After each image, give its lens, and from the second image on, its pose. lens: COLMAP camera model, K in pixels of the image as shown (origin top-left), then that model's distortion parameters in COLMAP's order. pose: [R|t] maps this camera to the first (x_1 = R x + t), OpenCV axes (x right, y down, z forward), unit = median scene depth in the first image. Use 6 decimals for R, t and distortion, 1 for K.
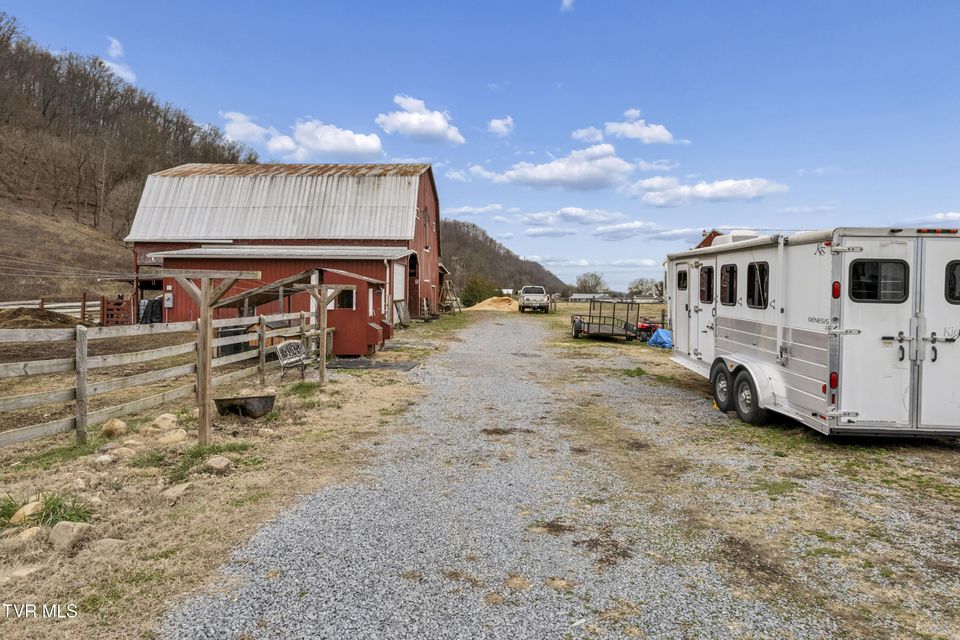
lens RADIAL K [[527.0, 0, 481.8], [0, 527.0, 290.8], [0, 0, 1]] dist [0.002109, 0.001542]
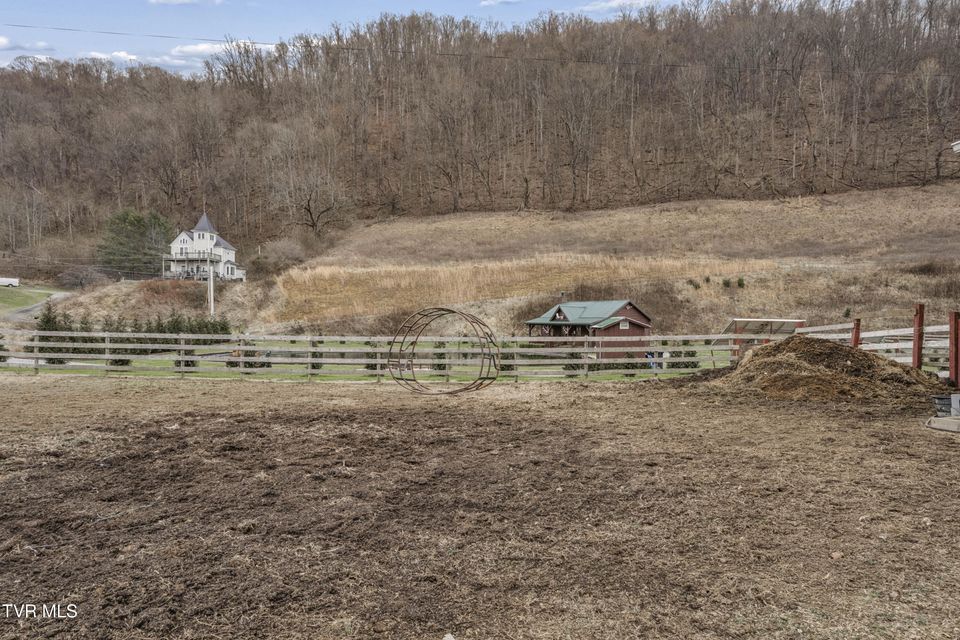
lens RADIAL K [[623.1, 0, 480.0], [0, 623.1, 320.0], [0, 0, 1]] dist [0.006455, 0.000624]
pose [[0.060829, -0.014746, -0.998039, -0.261765], [0.002912, 0.999889, -0.014596, 0.021748], [0.998144, -0.002018, 0.060865, 0.602888]]
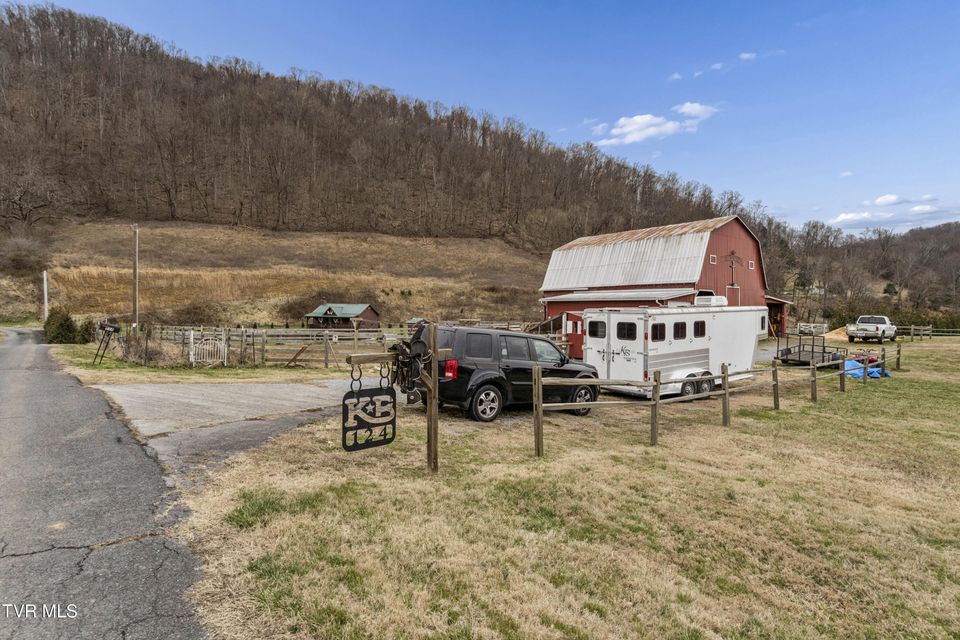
lens RADIAL K [[487.4, 0, 480.0], [0, 487.4, 320.0], [0, 0, 1]] dist [0.000098, -0.000687]
pose [[0.642990, 0.010758, -0.765799, 0.432256], [0.000267, 0.999898, 0.014271, -0.019407], [0.765875, -0.009381, 0.642921, -0.196047]]
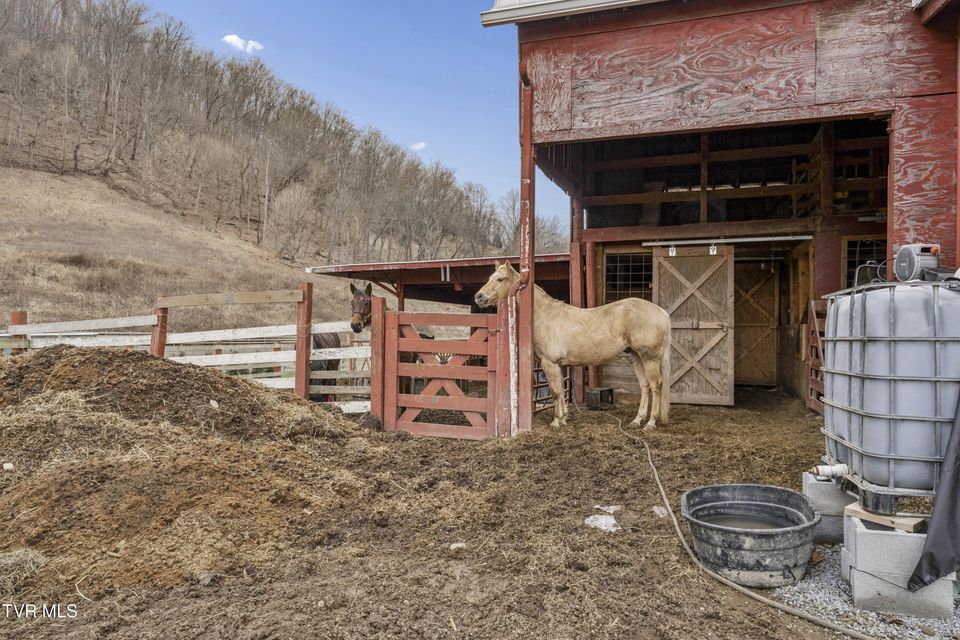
lens RADIAL K [[623.1, 0, 480.0], [0, 623.1, 320.0], [0, 0, 1]] dist [0.006455, 0.000624]
pose [[0.960061, -0.003308, -0.279770, -0.592438], [0.002355, 0.999990, -0.003745, 0.020774], [0.279780, 0.002936, 0.960060, 0.743461]]
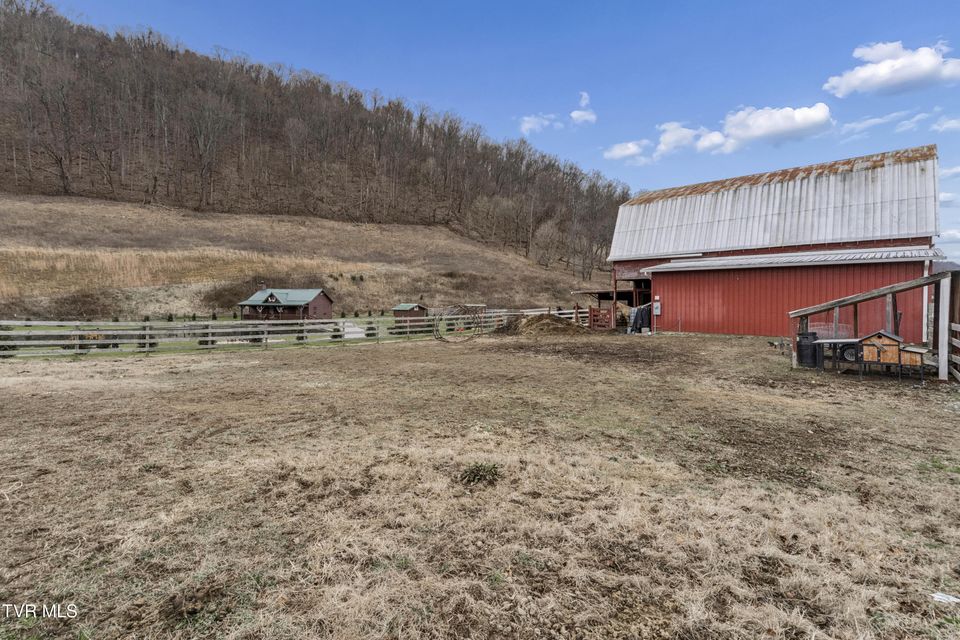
lens RADIAL K [[448.1, 0, 483.1], [0, 448.1, 302.9], [0, 0, 1]] dist [-0.000302, 0.000677]
pose [[0.762752, -0.006551, -0.646658, -0.208577], [0.010338, 0.999944, 0.002064, -0.000228], [0.646609, -0.008259, 0.762777, 0.001210]]
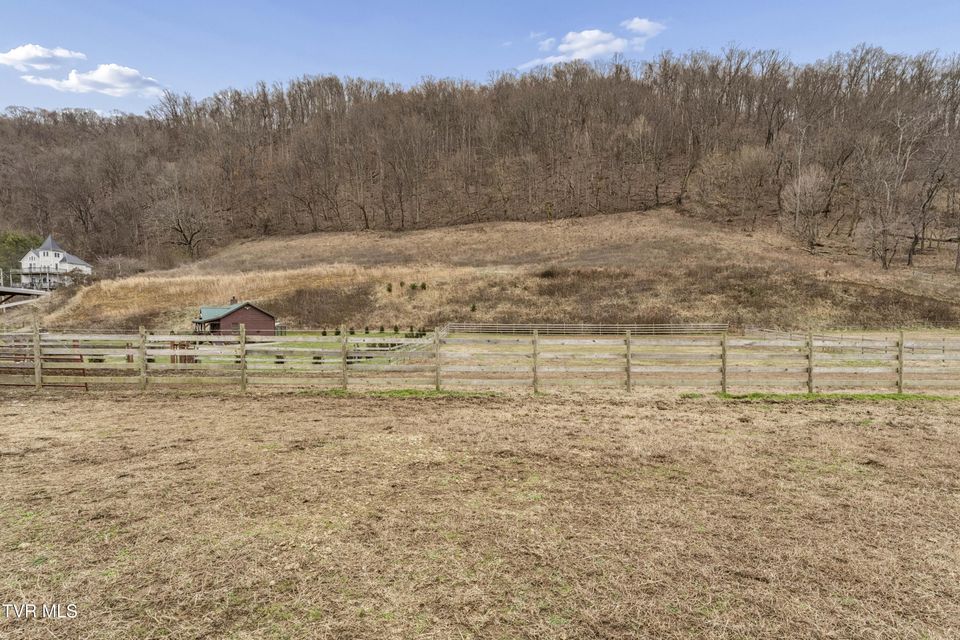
lens RADIAL K [[479.7, 0, 480.0], [0, 479.7, 320.0], [0, 0, 1]] dist [0.006461, 0.000497]
pose [[0.128559, -0.006087, -0.991683, -0.153191], [0.023407, 0.999721, -0.003102, 0.033706], [0.991426, -0.022813, 0.128666, 1.975858]]
